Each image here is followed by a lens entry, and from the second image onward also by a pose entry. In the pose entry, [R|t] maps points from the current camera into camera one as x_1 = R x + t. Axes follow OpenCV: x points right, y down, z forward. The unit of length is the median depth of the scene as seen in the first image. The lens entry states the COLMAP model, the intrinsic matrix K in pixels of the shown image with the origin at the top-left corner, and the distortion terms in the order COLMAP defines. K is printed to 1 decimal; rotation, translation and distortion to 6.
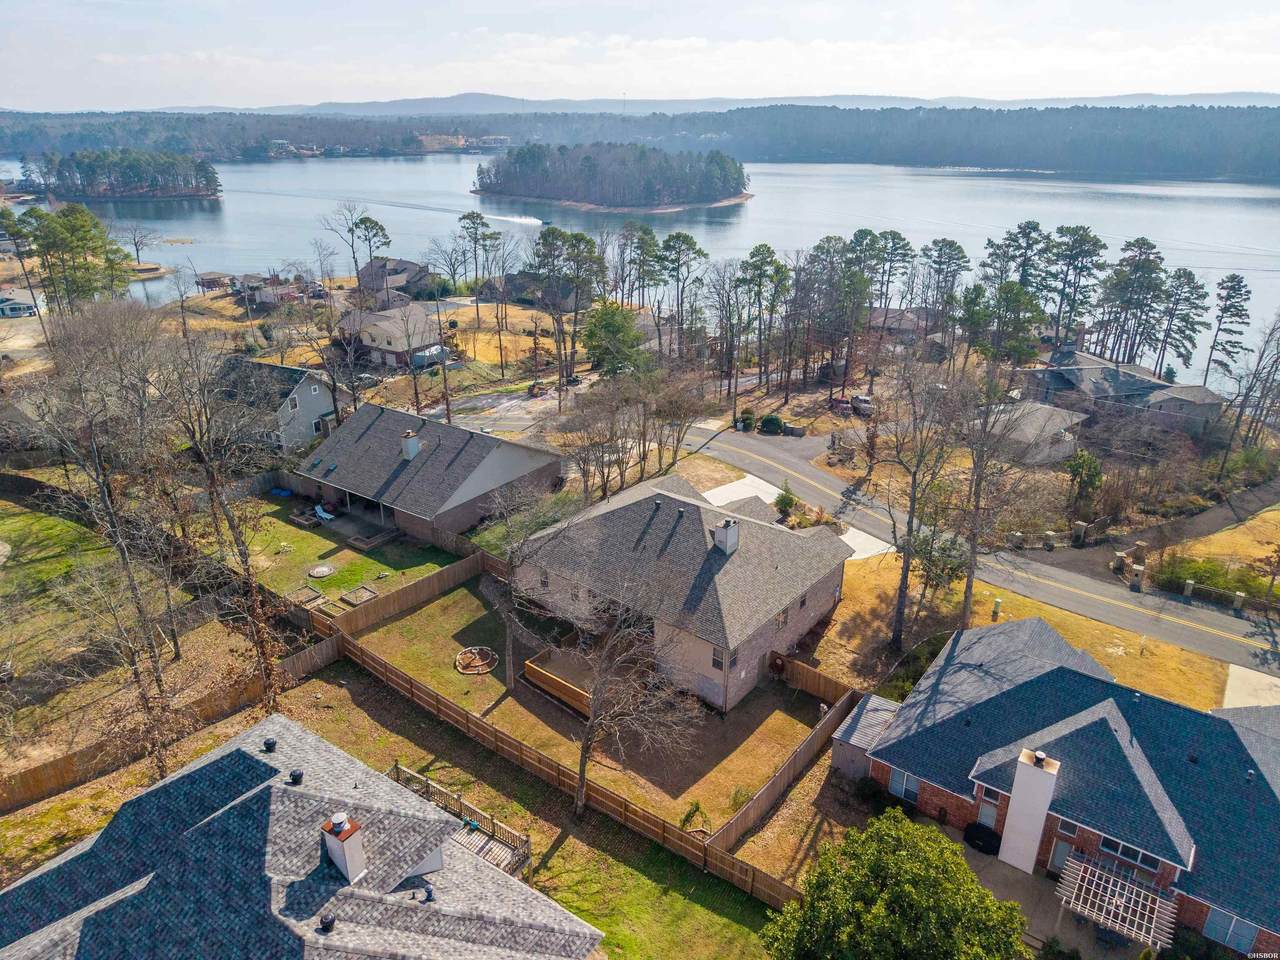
lens RADIAL K [[852.0, 0, 640.0], [0, 852.0, 480.0], [0, 0, 1]] dist [0.001090, -0.003467]
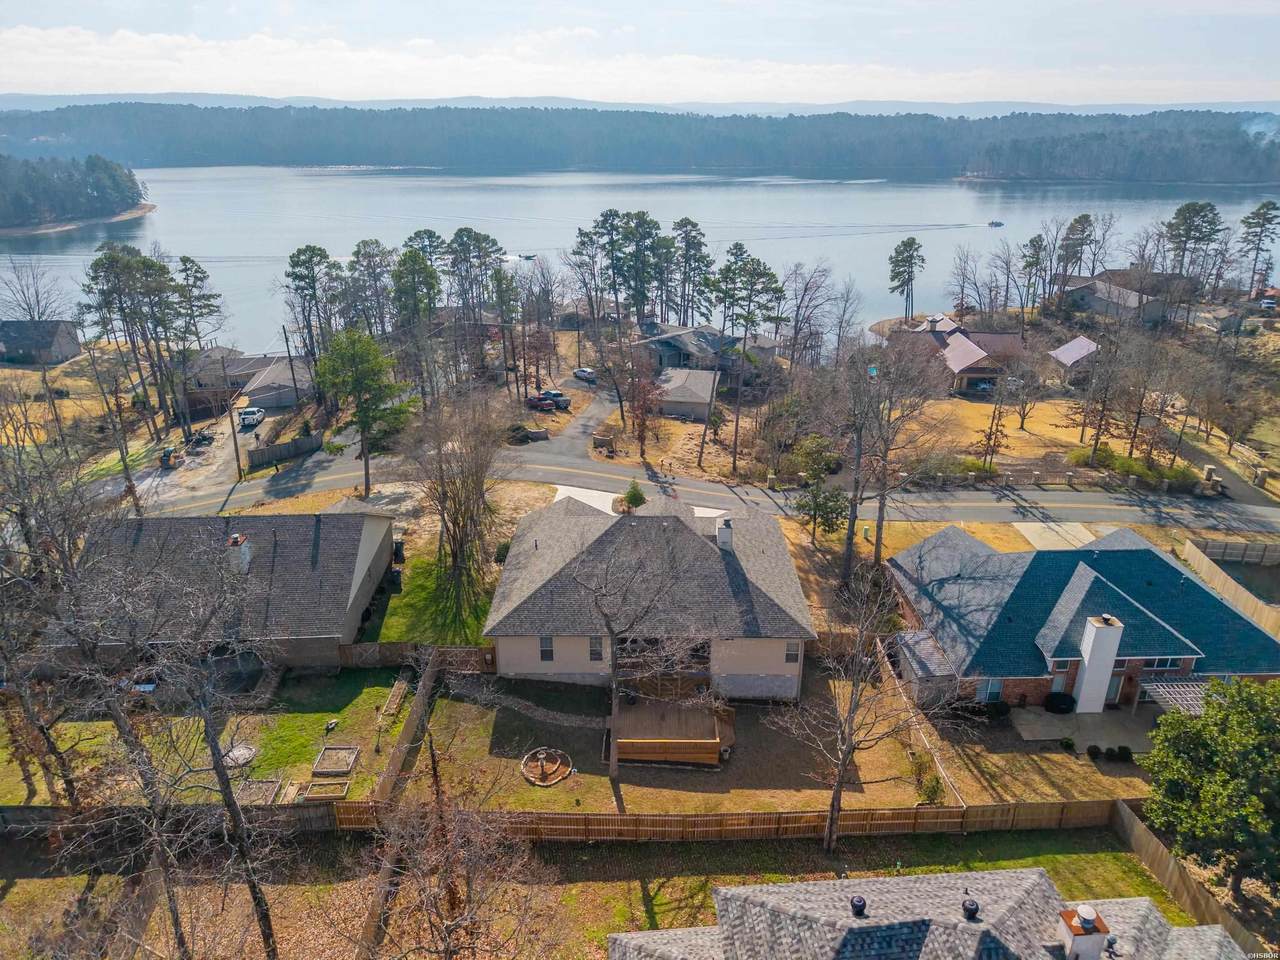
lens RADIAL K [[852.0, 0, 640.0], [0, 852.0, 480.0], [0, 0, 1]] dist [0.001090, -0.003467]
pose [[0.779813, -0.242565, 0.577108, -0.323922], [0.242736, 0.966918, 0.078411, -0.060069], [-0.577036, 0.078939, 0.812895, 0.155687]]
